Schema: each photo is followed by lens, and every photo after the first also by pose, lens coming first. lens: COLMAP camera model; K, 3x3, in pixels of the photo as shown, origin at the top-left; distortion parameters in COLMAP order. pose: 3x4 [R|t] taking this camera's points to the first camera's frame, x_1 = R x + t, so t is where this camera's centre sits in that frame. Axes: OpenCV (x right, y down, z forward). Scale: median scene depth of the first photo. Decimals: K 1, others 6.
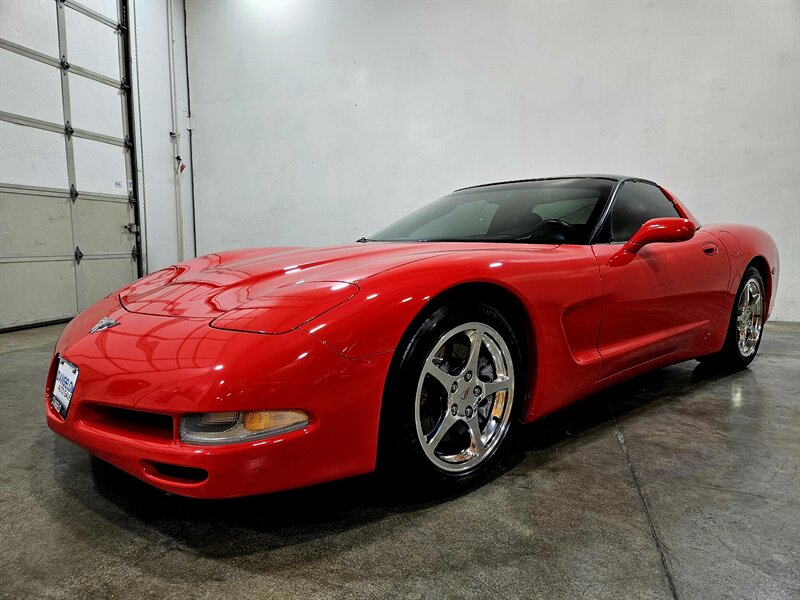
lens RADIAL K [[529.7, 0, 396.9], [0, 529.7, 299.2], [0, 0, 1]] dist [0.078916, -0.068651]
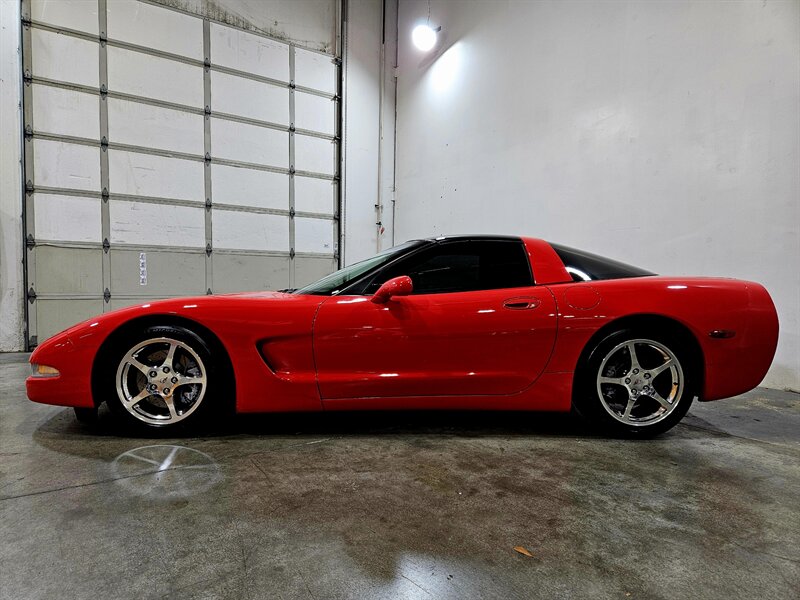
lens RADIAL K [[529.7, 0, 396.9], [0, 529.7, 299.2], [0, 0, 1]] dist [0.078916, -0.068651]
pose [[0.785061, 0.030165, -0.618683, 0.862335], [-0.079117, 0.995516, -0.051856, -0.024408], [0.614345, 0.089658, 0.783927, 0.041156]]
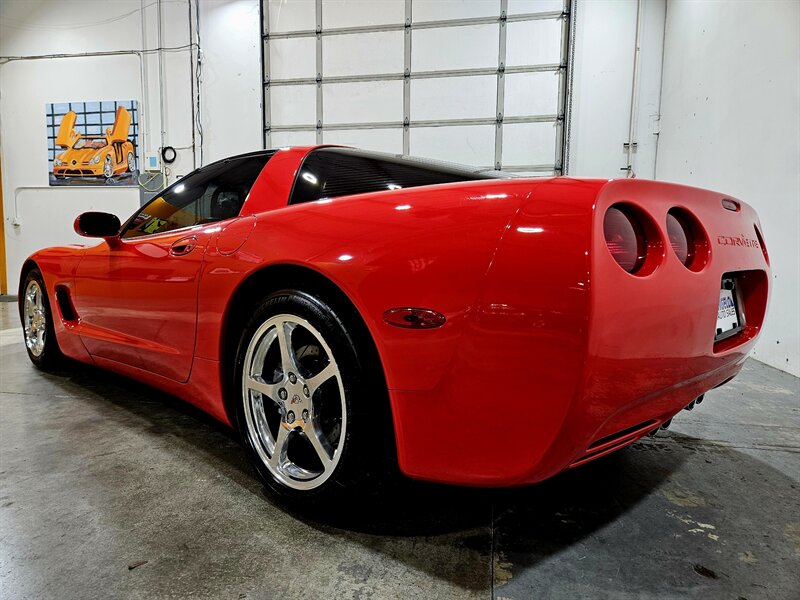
lens RADIAL K [[529.7, 0, 396.9], [0, 529.7, 299.2], [0, 0, 1]] dist [0.078916, -0.068651]
pose [[0.089871, 0.081142, -0.992643, 1.068919], [-0.118358, 0.990483, 0.070250, -0.089019], [0.988896, 0.111173, 0.098619, 1.013984]]
